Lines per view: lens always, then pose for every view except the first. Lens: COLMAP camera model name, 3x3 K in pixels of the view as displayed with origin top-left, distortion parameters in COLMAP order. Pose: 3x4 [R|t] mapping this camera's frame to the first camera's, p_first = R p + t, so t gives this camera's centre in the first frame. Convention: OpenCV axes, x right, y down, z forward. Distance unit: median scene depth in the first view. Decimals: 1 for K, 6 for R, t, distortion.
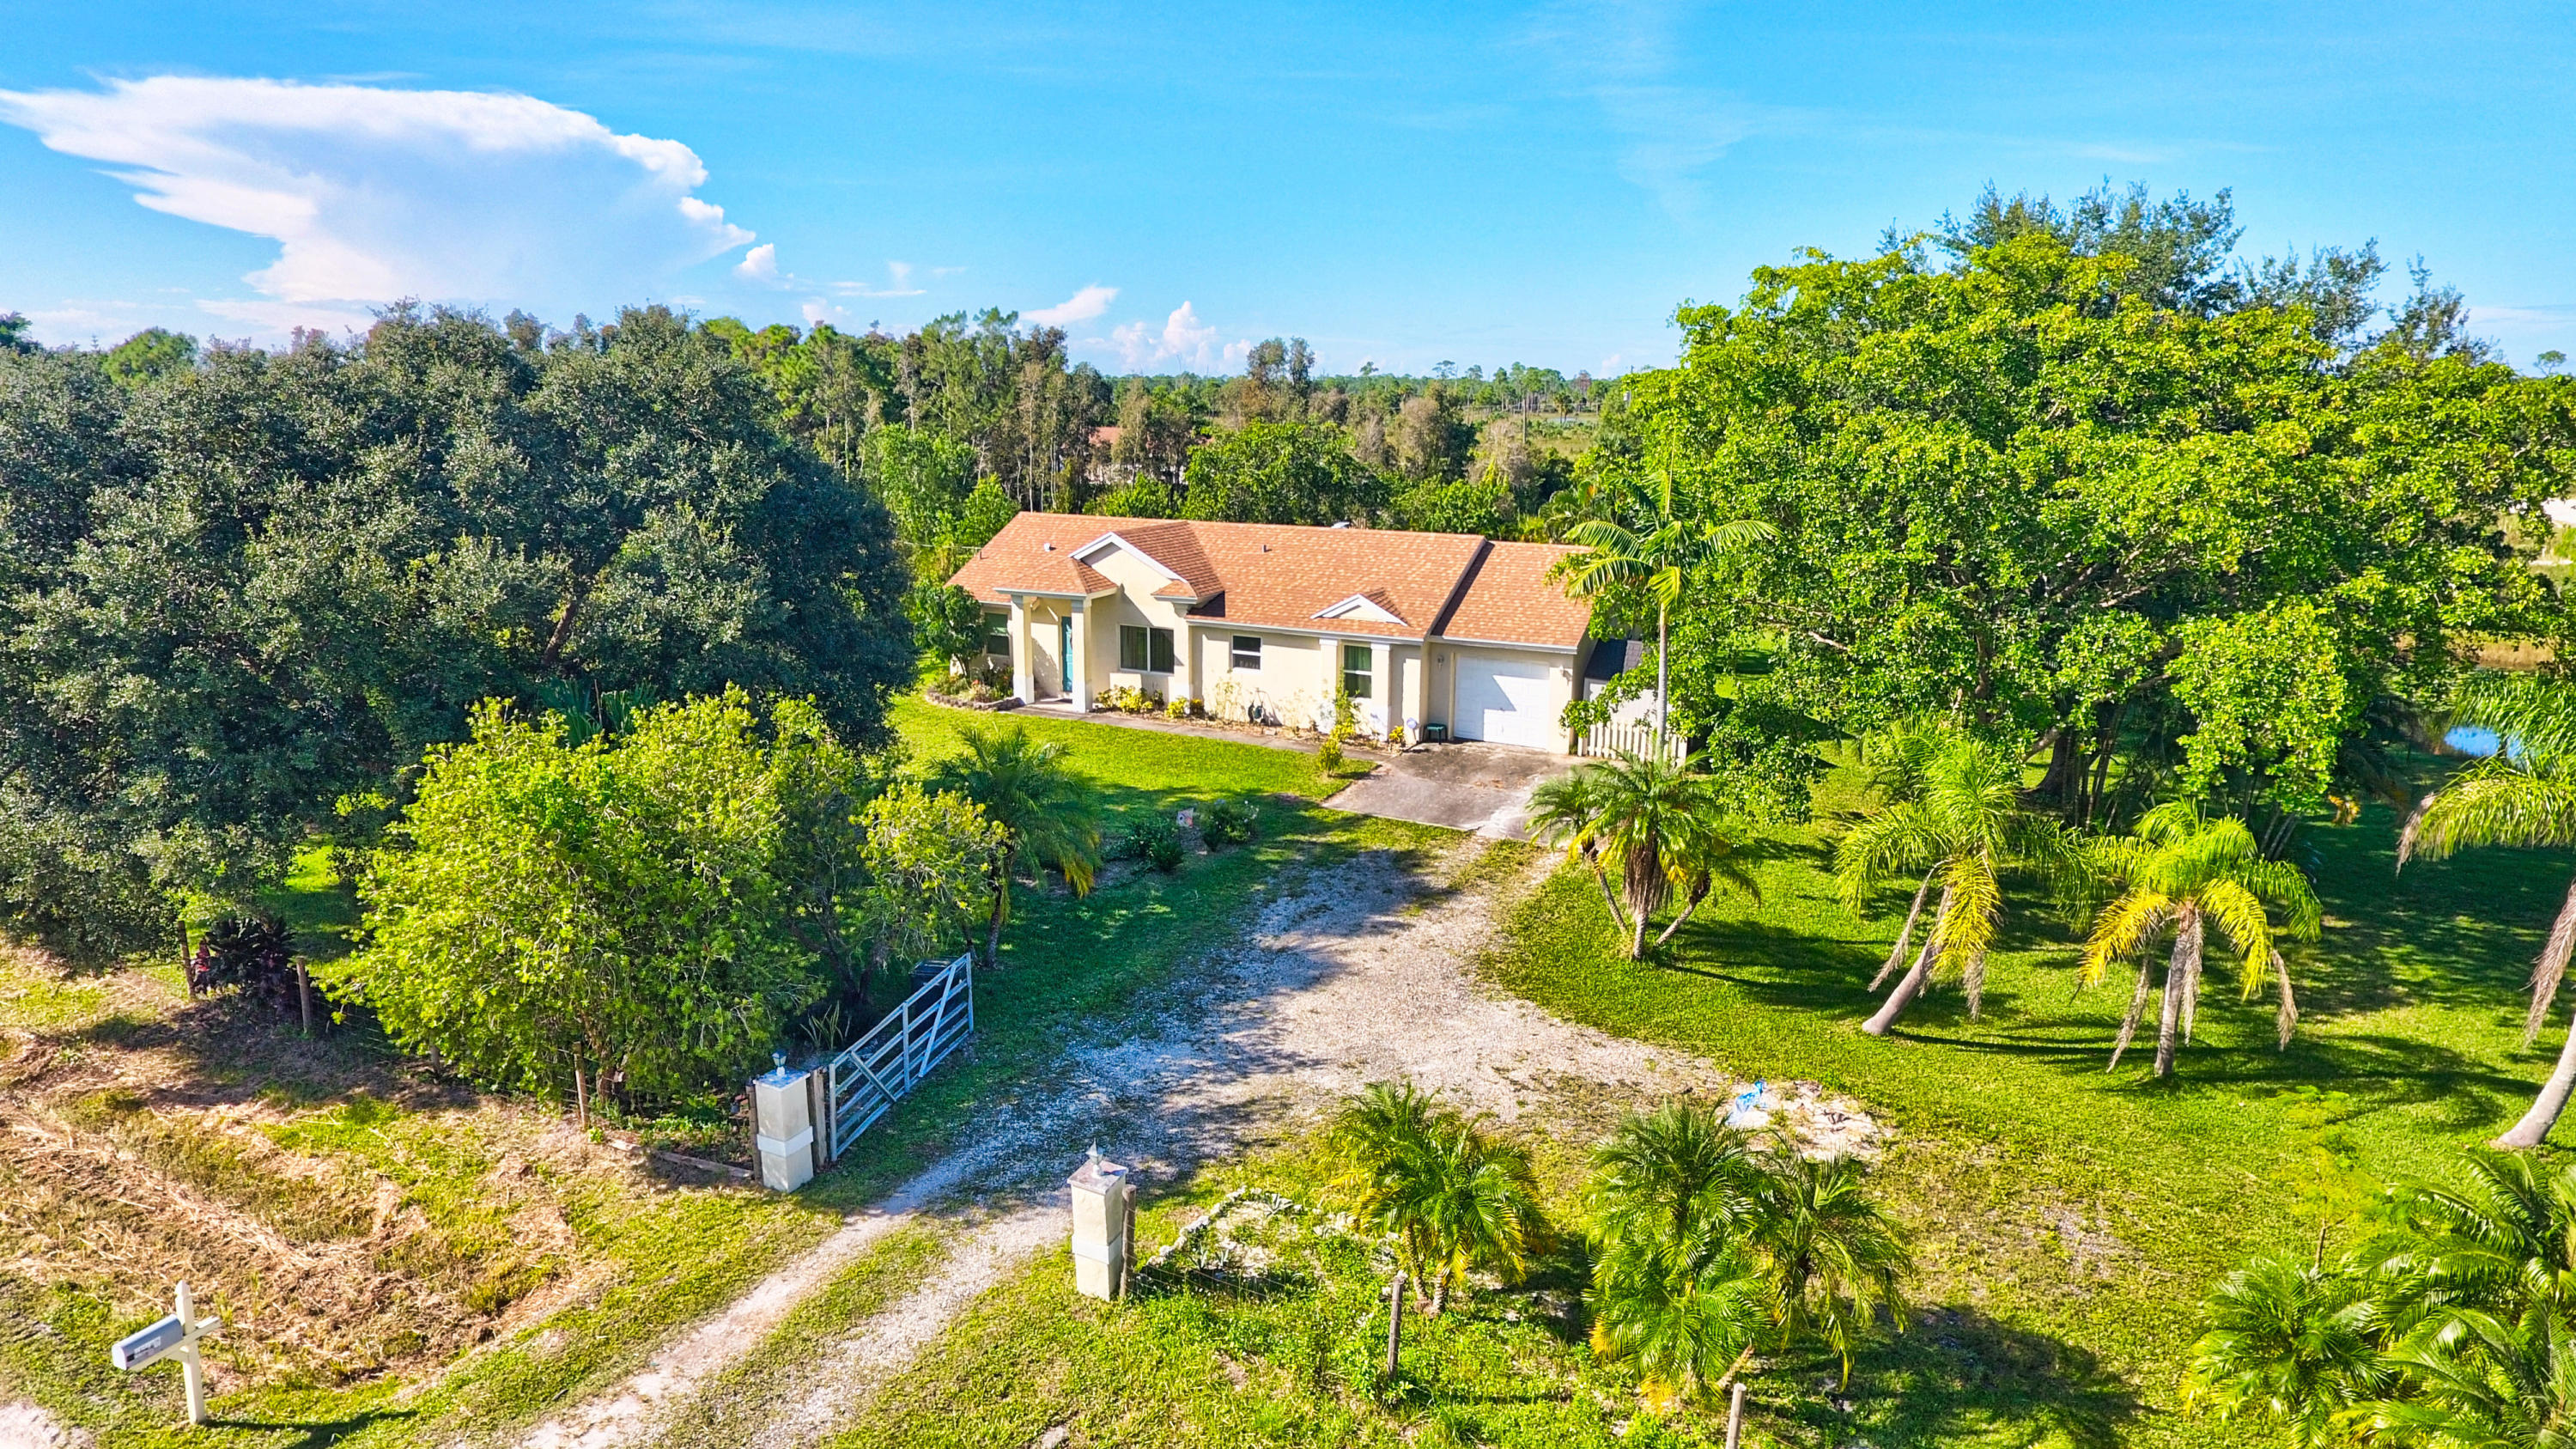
lens RADIAL K [[1487.2, 0, 1288.0], [0, 1487.2, 724.5], [0, 0, 1]] dist [-0.002379, -0.001229]
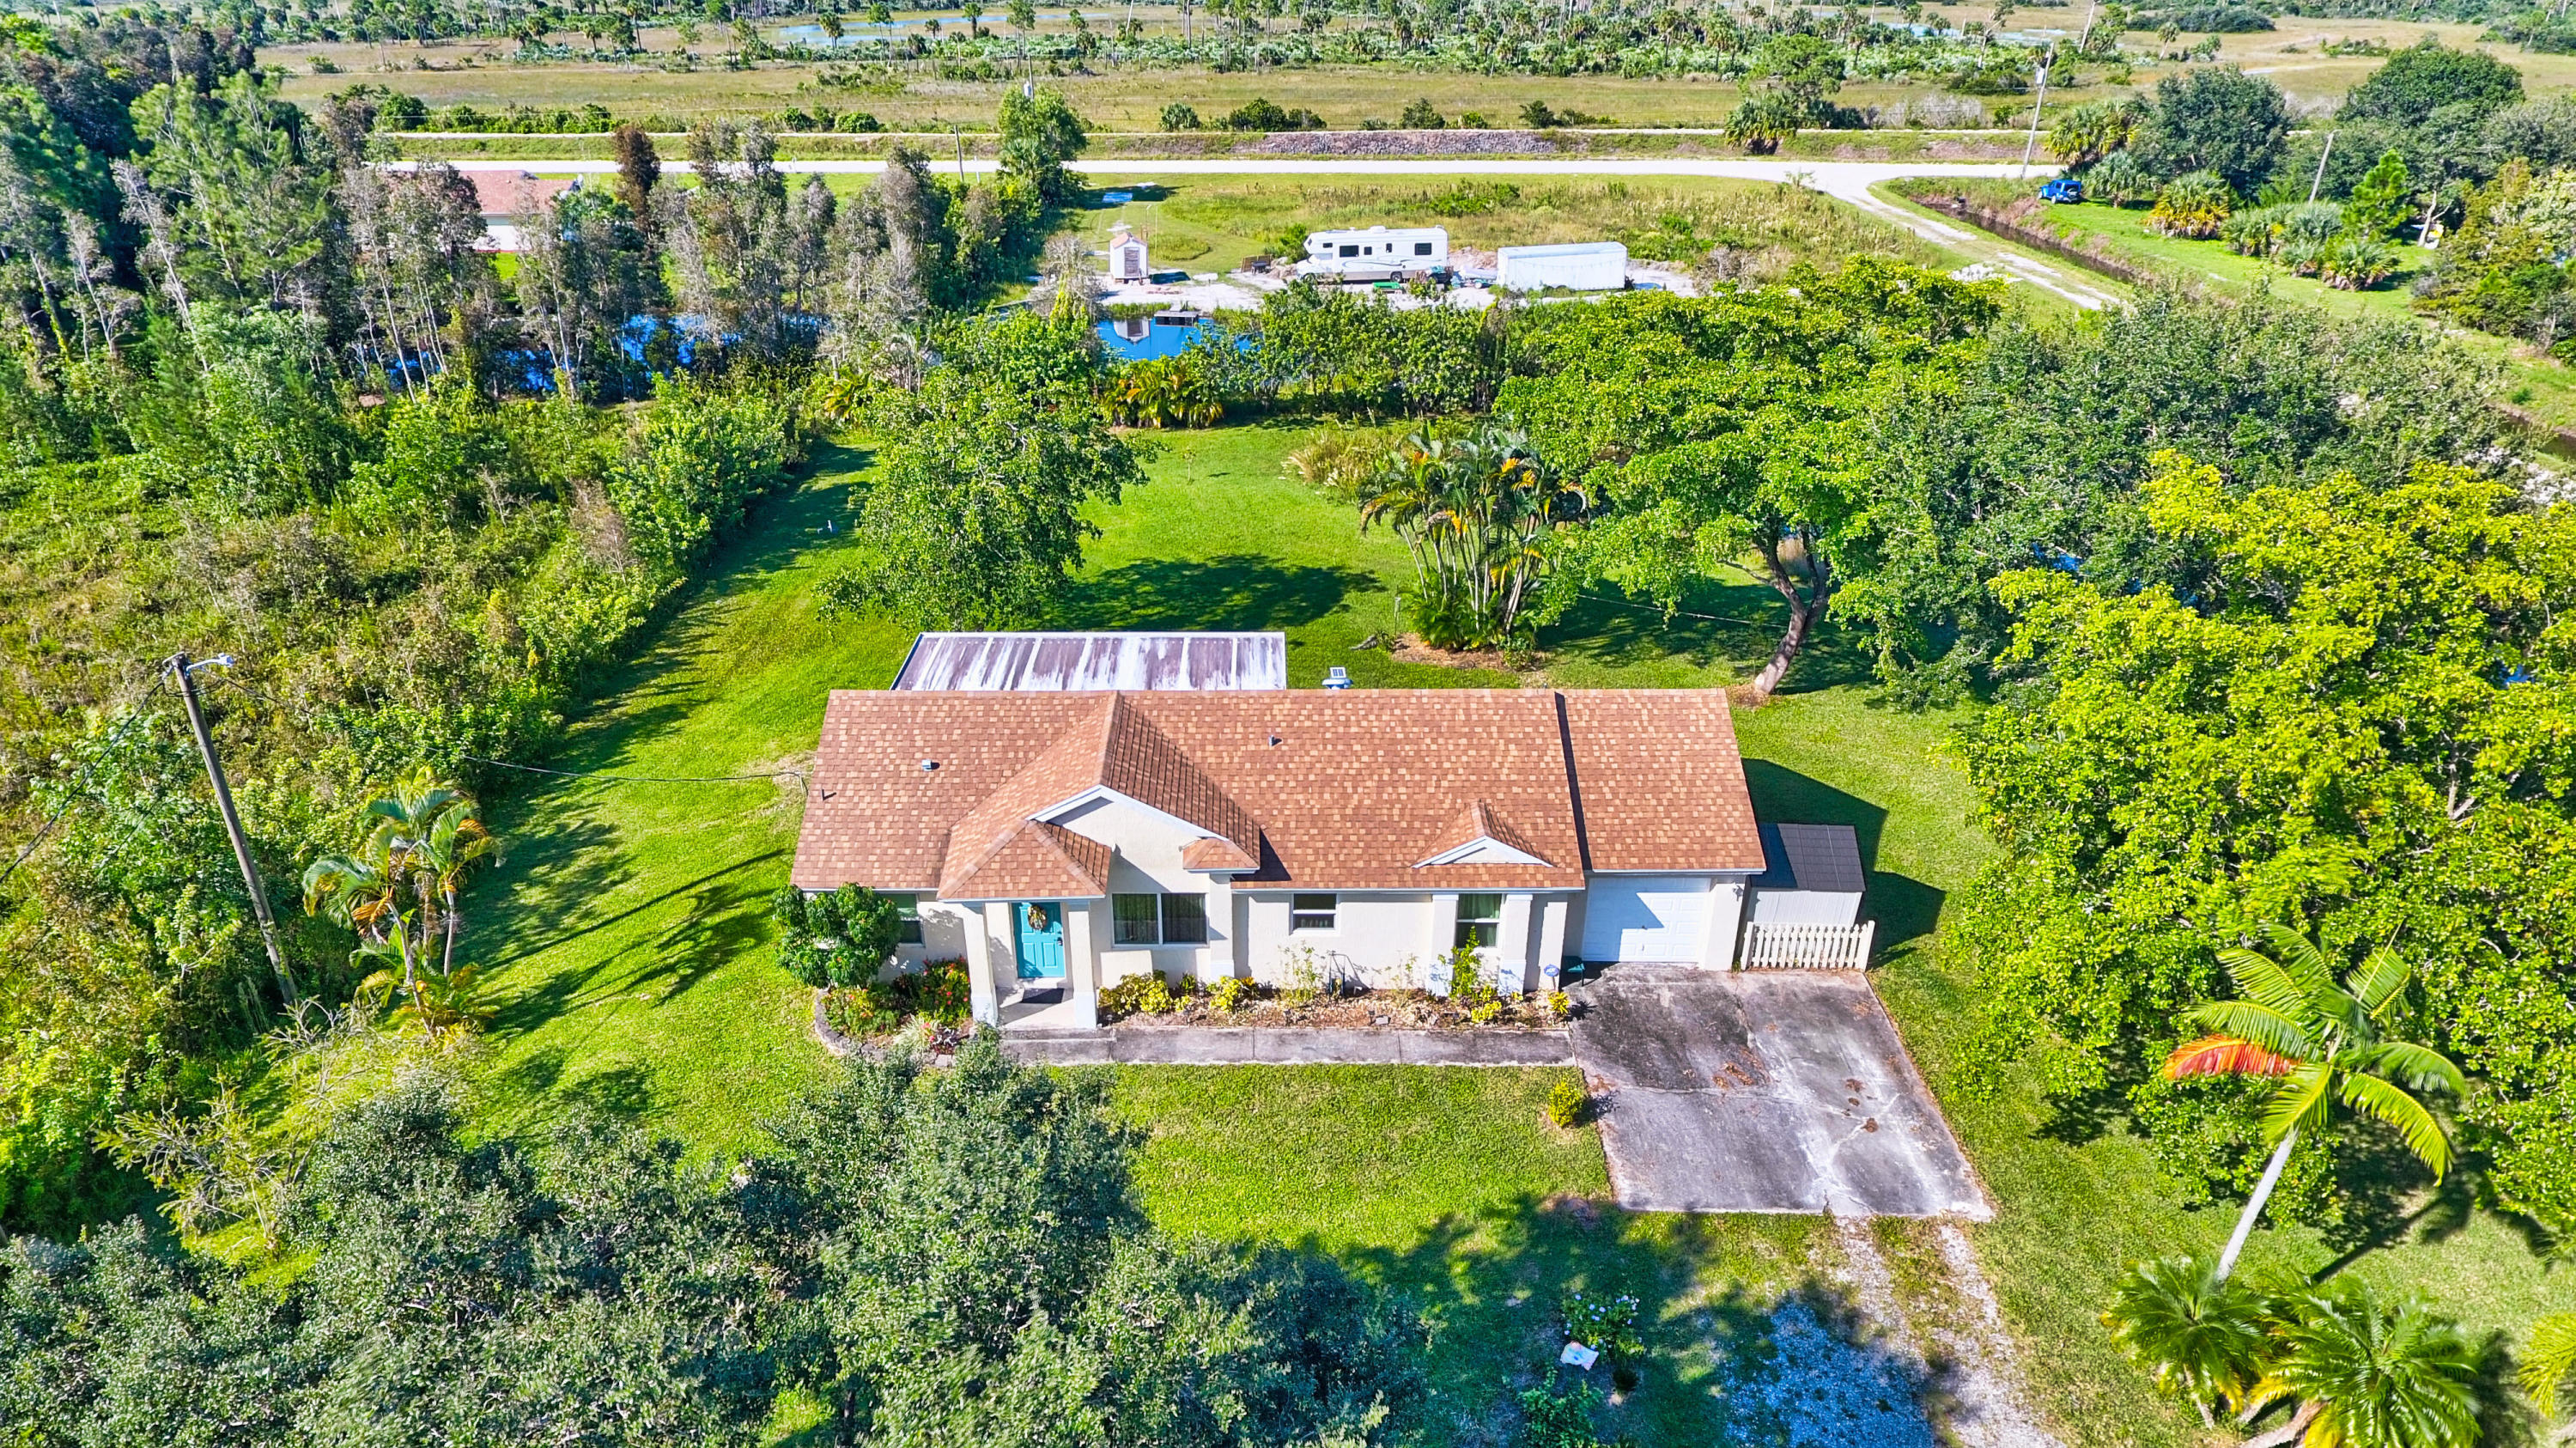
lens RADIAL K [[1462.9, 0, 1225.8], [0, 1462.9, 716.1], [0, 0, 1]] dist [-0.003232, -0.002402]
pose [[0.892319, -0.220124, 0.394097, -0.328548], [0.112778, 0.954070, 0.277545, -0.343298], [-0.437091, -0.203213, 0.876160, 0.381927]]
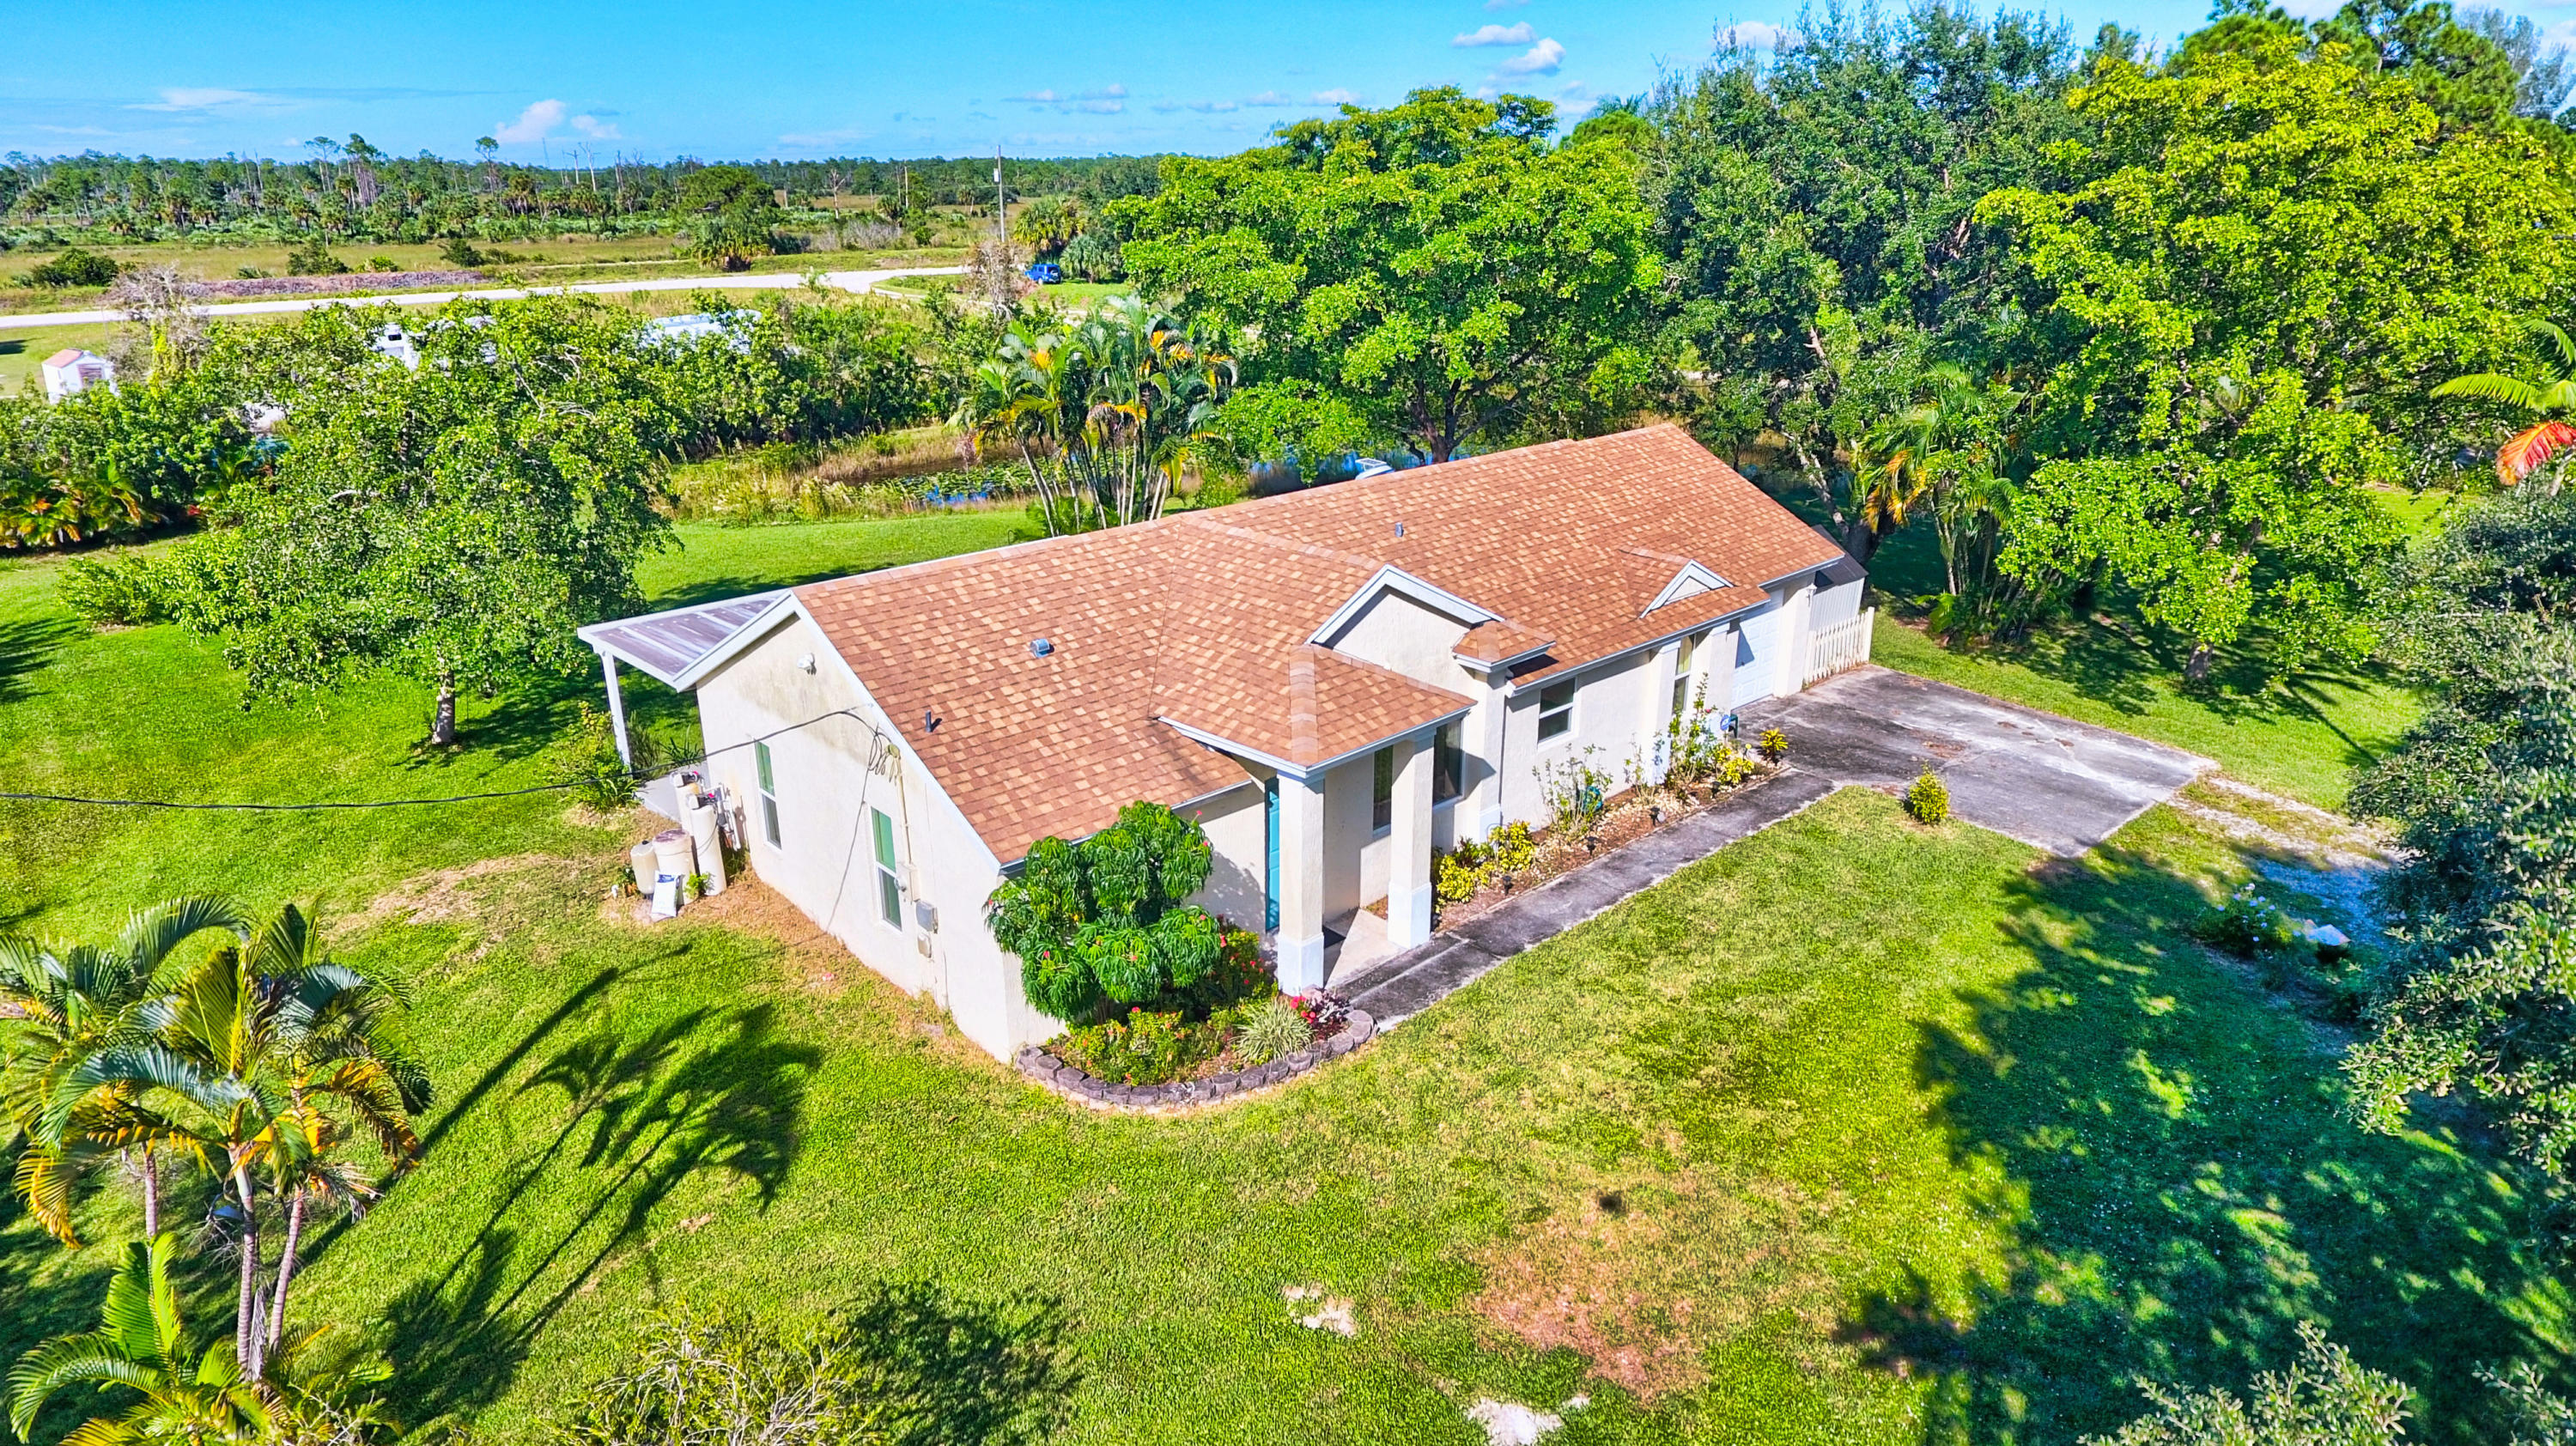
lens RADIAL K [[1462.8, 0, 1225.8], [0, 1462.8, 715.1], [0, 0, 1]] dist [-0.003232, -0.002402]
pose [[0.384696, -0.326934, 0.863205, -0.550108], [0.222365, 0.940456, 0.257093, -0.214572], [-0.895859, 0.093044, 0.434488, 0.845277]]
